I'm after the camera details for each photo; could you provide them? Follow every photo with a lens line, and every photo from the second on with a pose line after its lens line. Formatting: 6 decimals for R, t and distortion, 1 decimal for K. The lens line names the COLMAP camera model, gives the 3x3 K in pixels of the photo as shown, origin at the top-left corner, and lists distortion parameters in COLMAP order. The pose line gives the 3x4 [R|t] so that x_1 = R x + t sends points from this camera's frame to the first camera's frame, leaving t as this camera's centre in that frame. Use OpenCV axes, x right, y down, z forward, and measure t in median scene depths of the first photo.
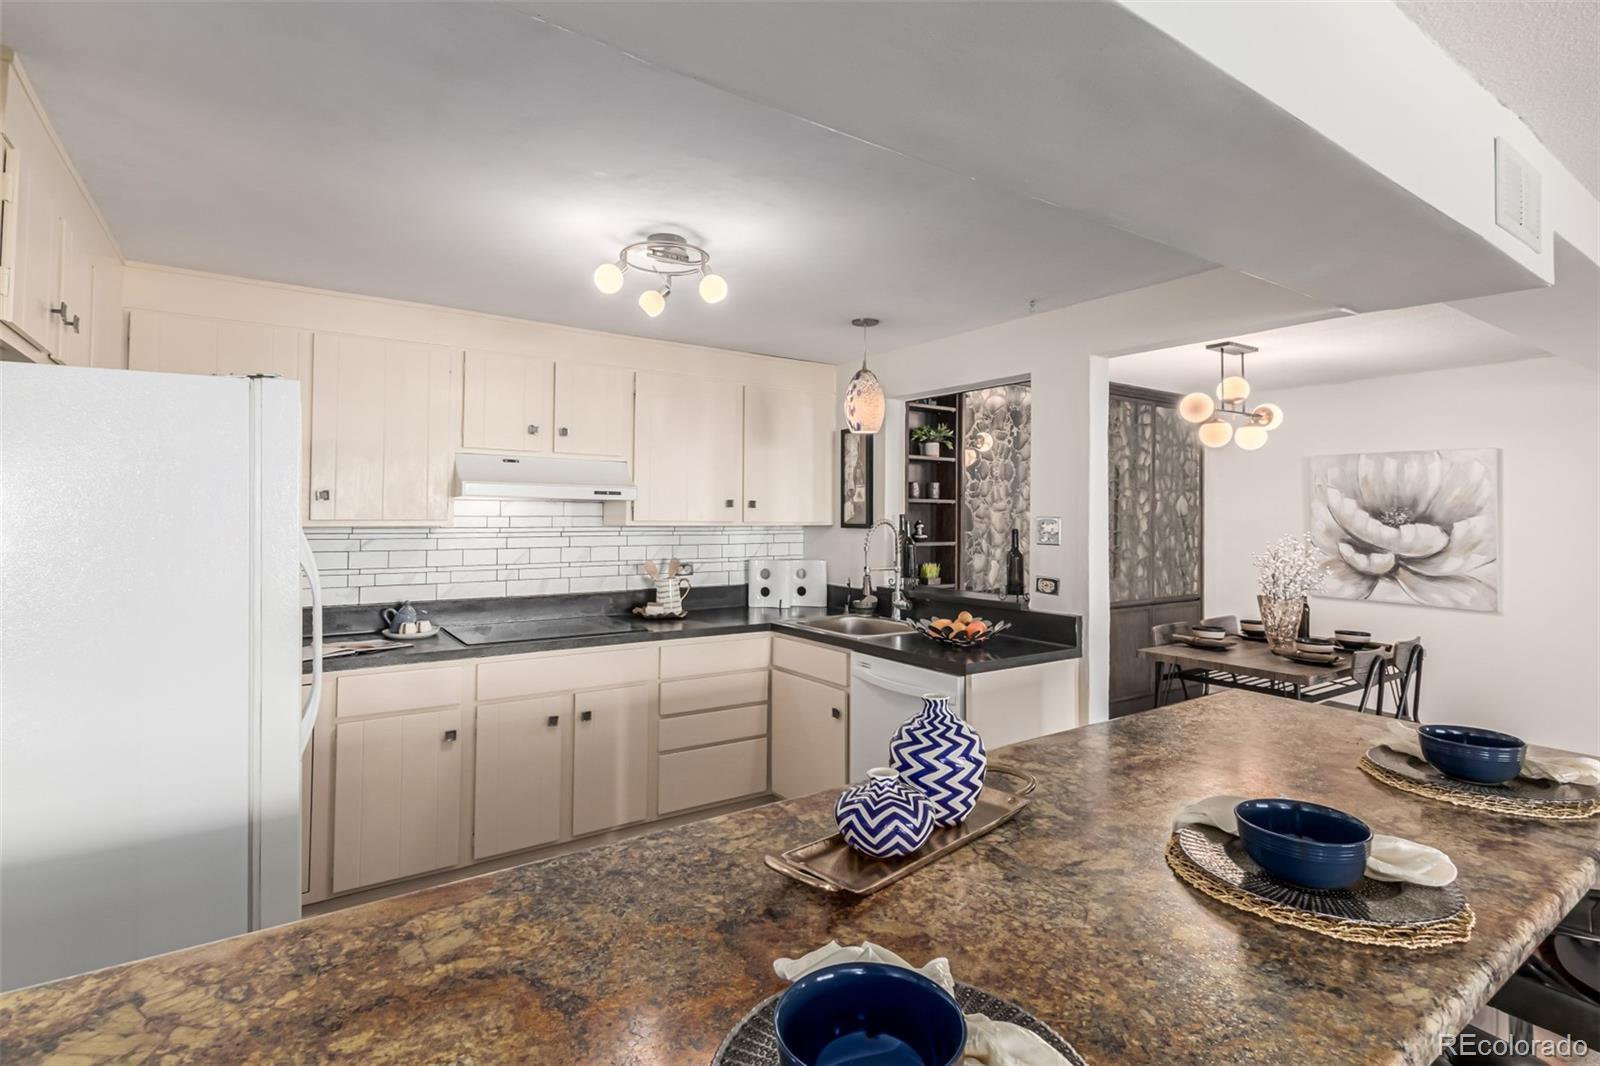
lens RADIAL K [[784.6, 0, 813.1], [0, 784.6, 481.5], [0, 0, 1]] dist [-0.014375, 0.000678]
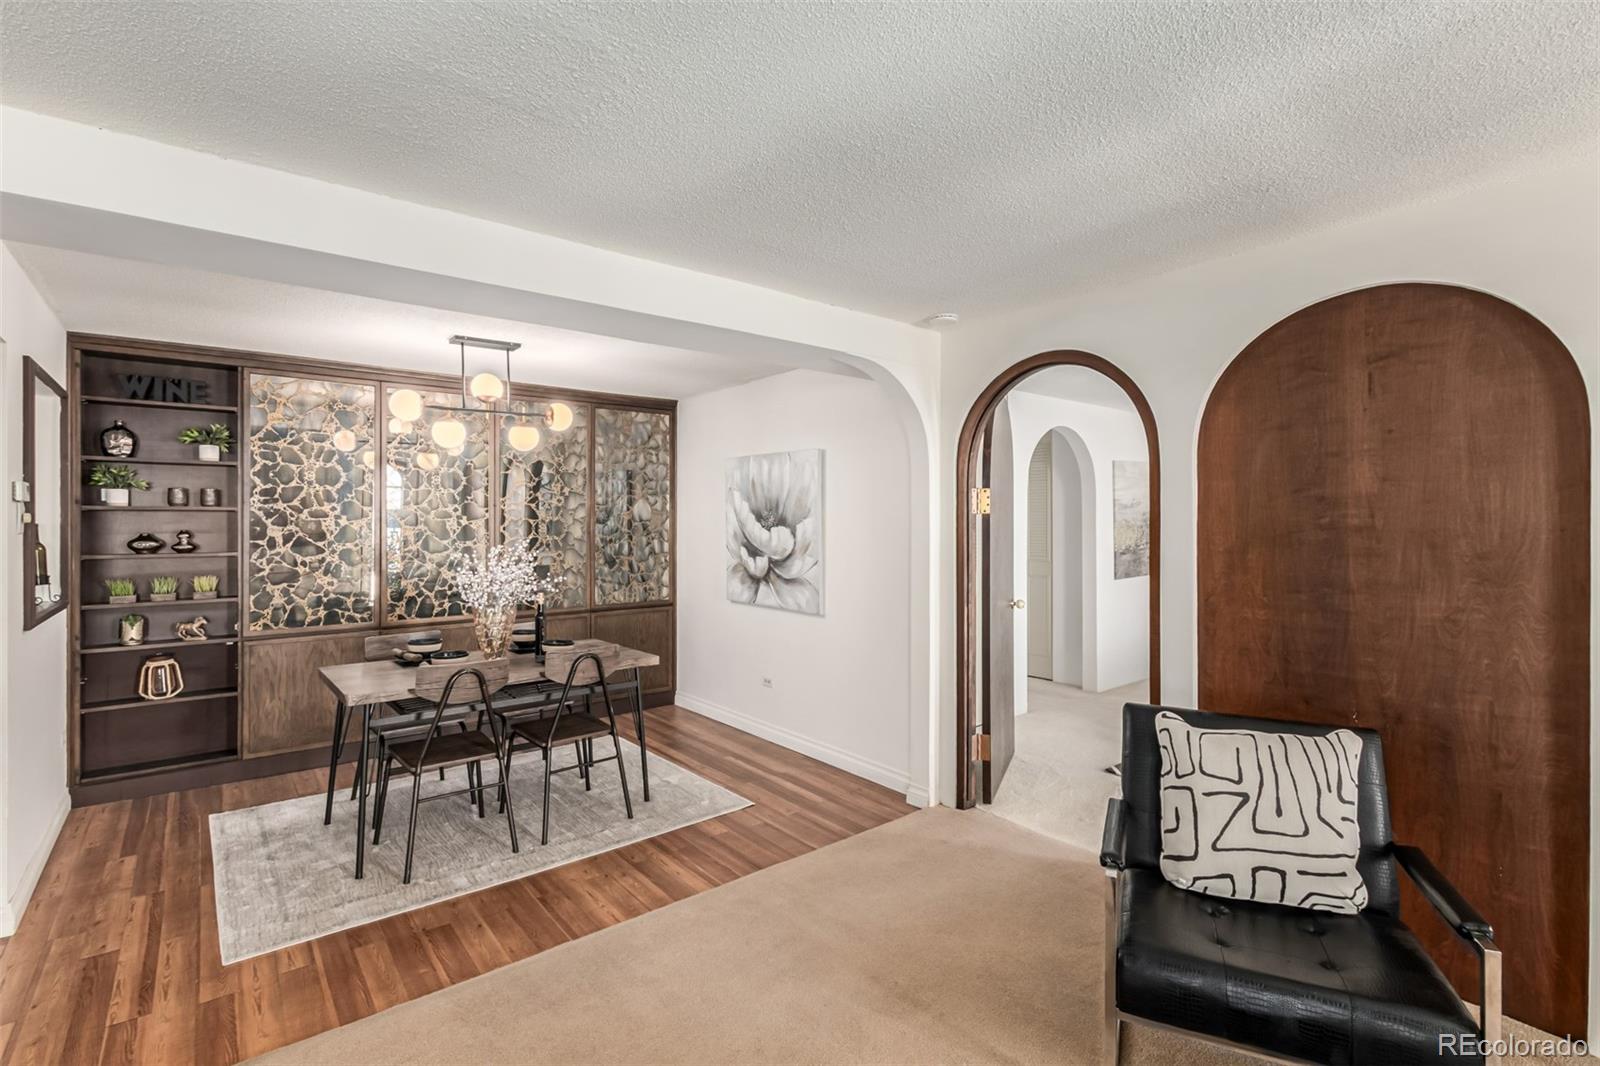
lens RADIAL K [[736.6, 0, 815.9], [0, 736.6, 510.6], [0, 0, 1]] dist [0.000292, 0.000216]
pose [[0.990305, -0.010000, 0.138553, 0.837611], [0.006308, 0.999614, 0.027060, 0.011408], [-0.138770, -0.025923, 0.989985, 0.081928]]
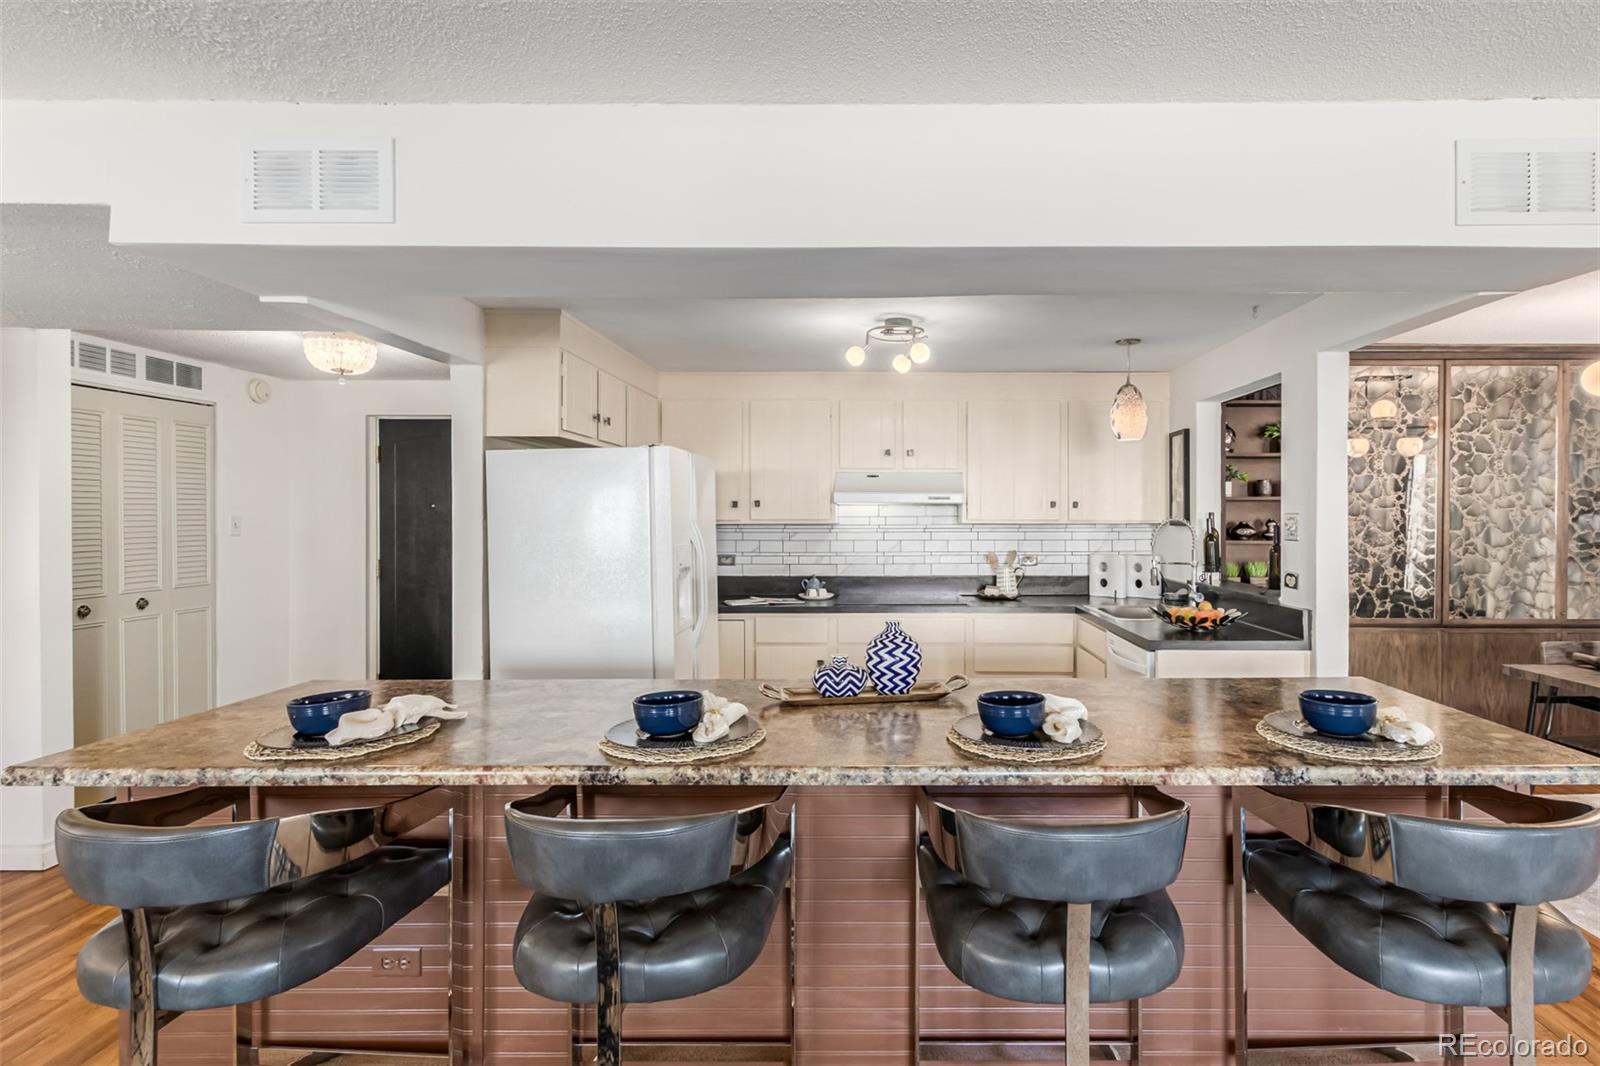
lens RADIAL K [[877.8, 0, 888.7], [0, 877.8, 520.6], [0, 0, 1]] dist [-0.003949, -0.000114]
pose [[0.807994, -0.002733, -0.589185, 0.423946], [0.031354, 0.998772, 0.038364, -0.005158], [0.588356, -0.049472, 0.807087, -0.180045]]
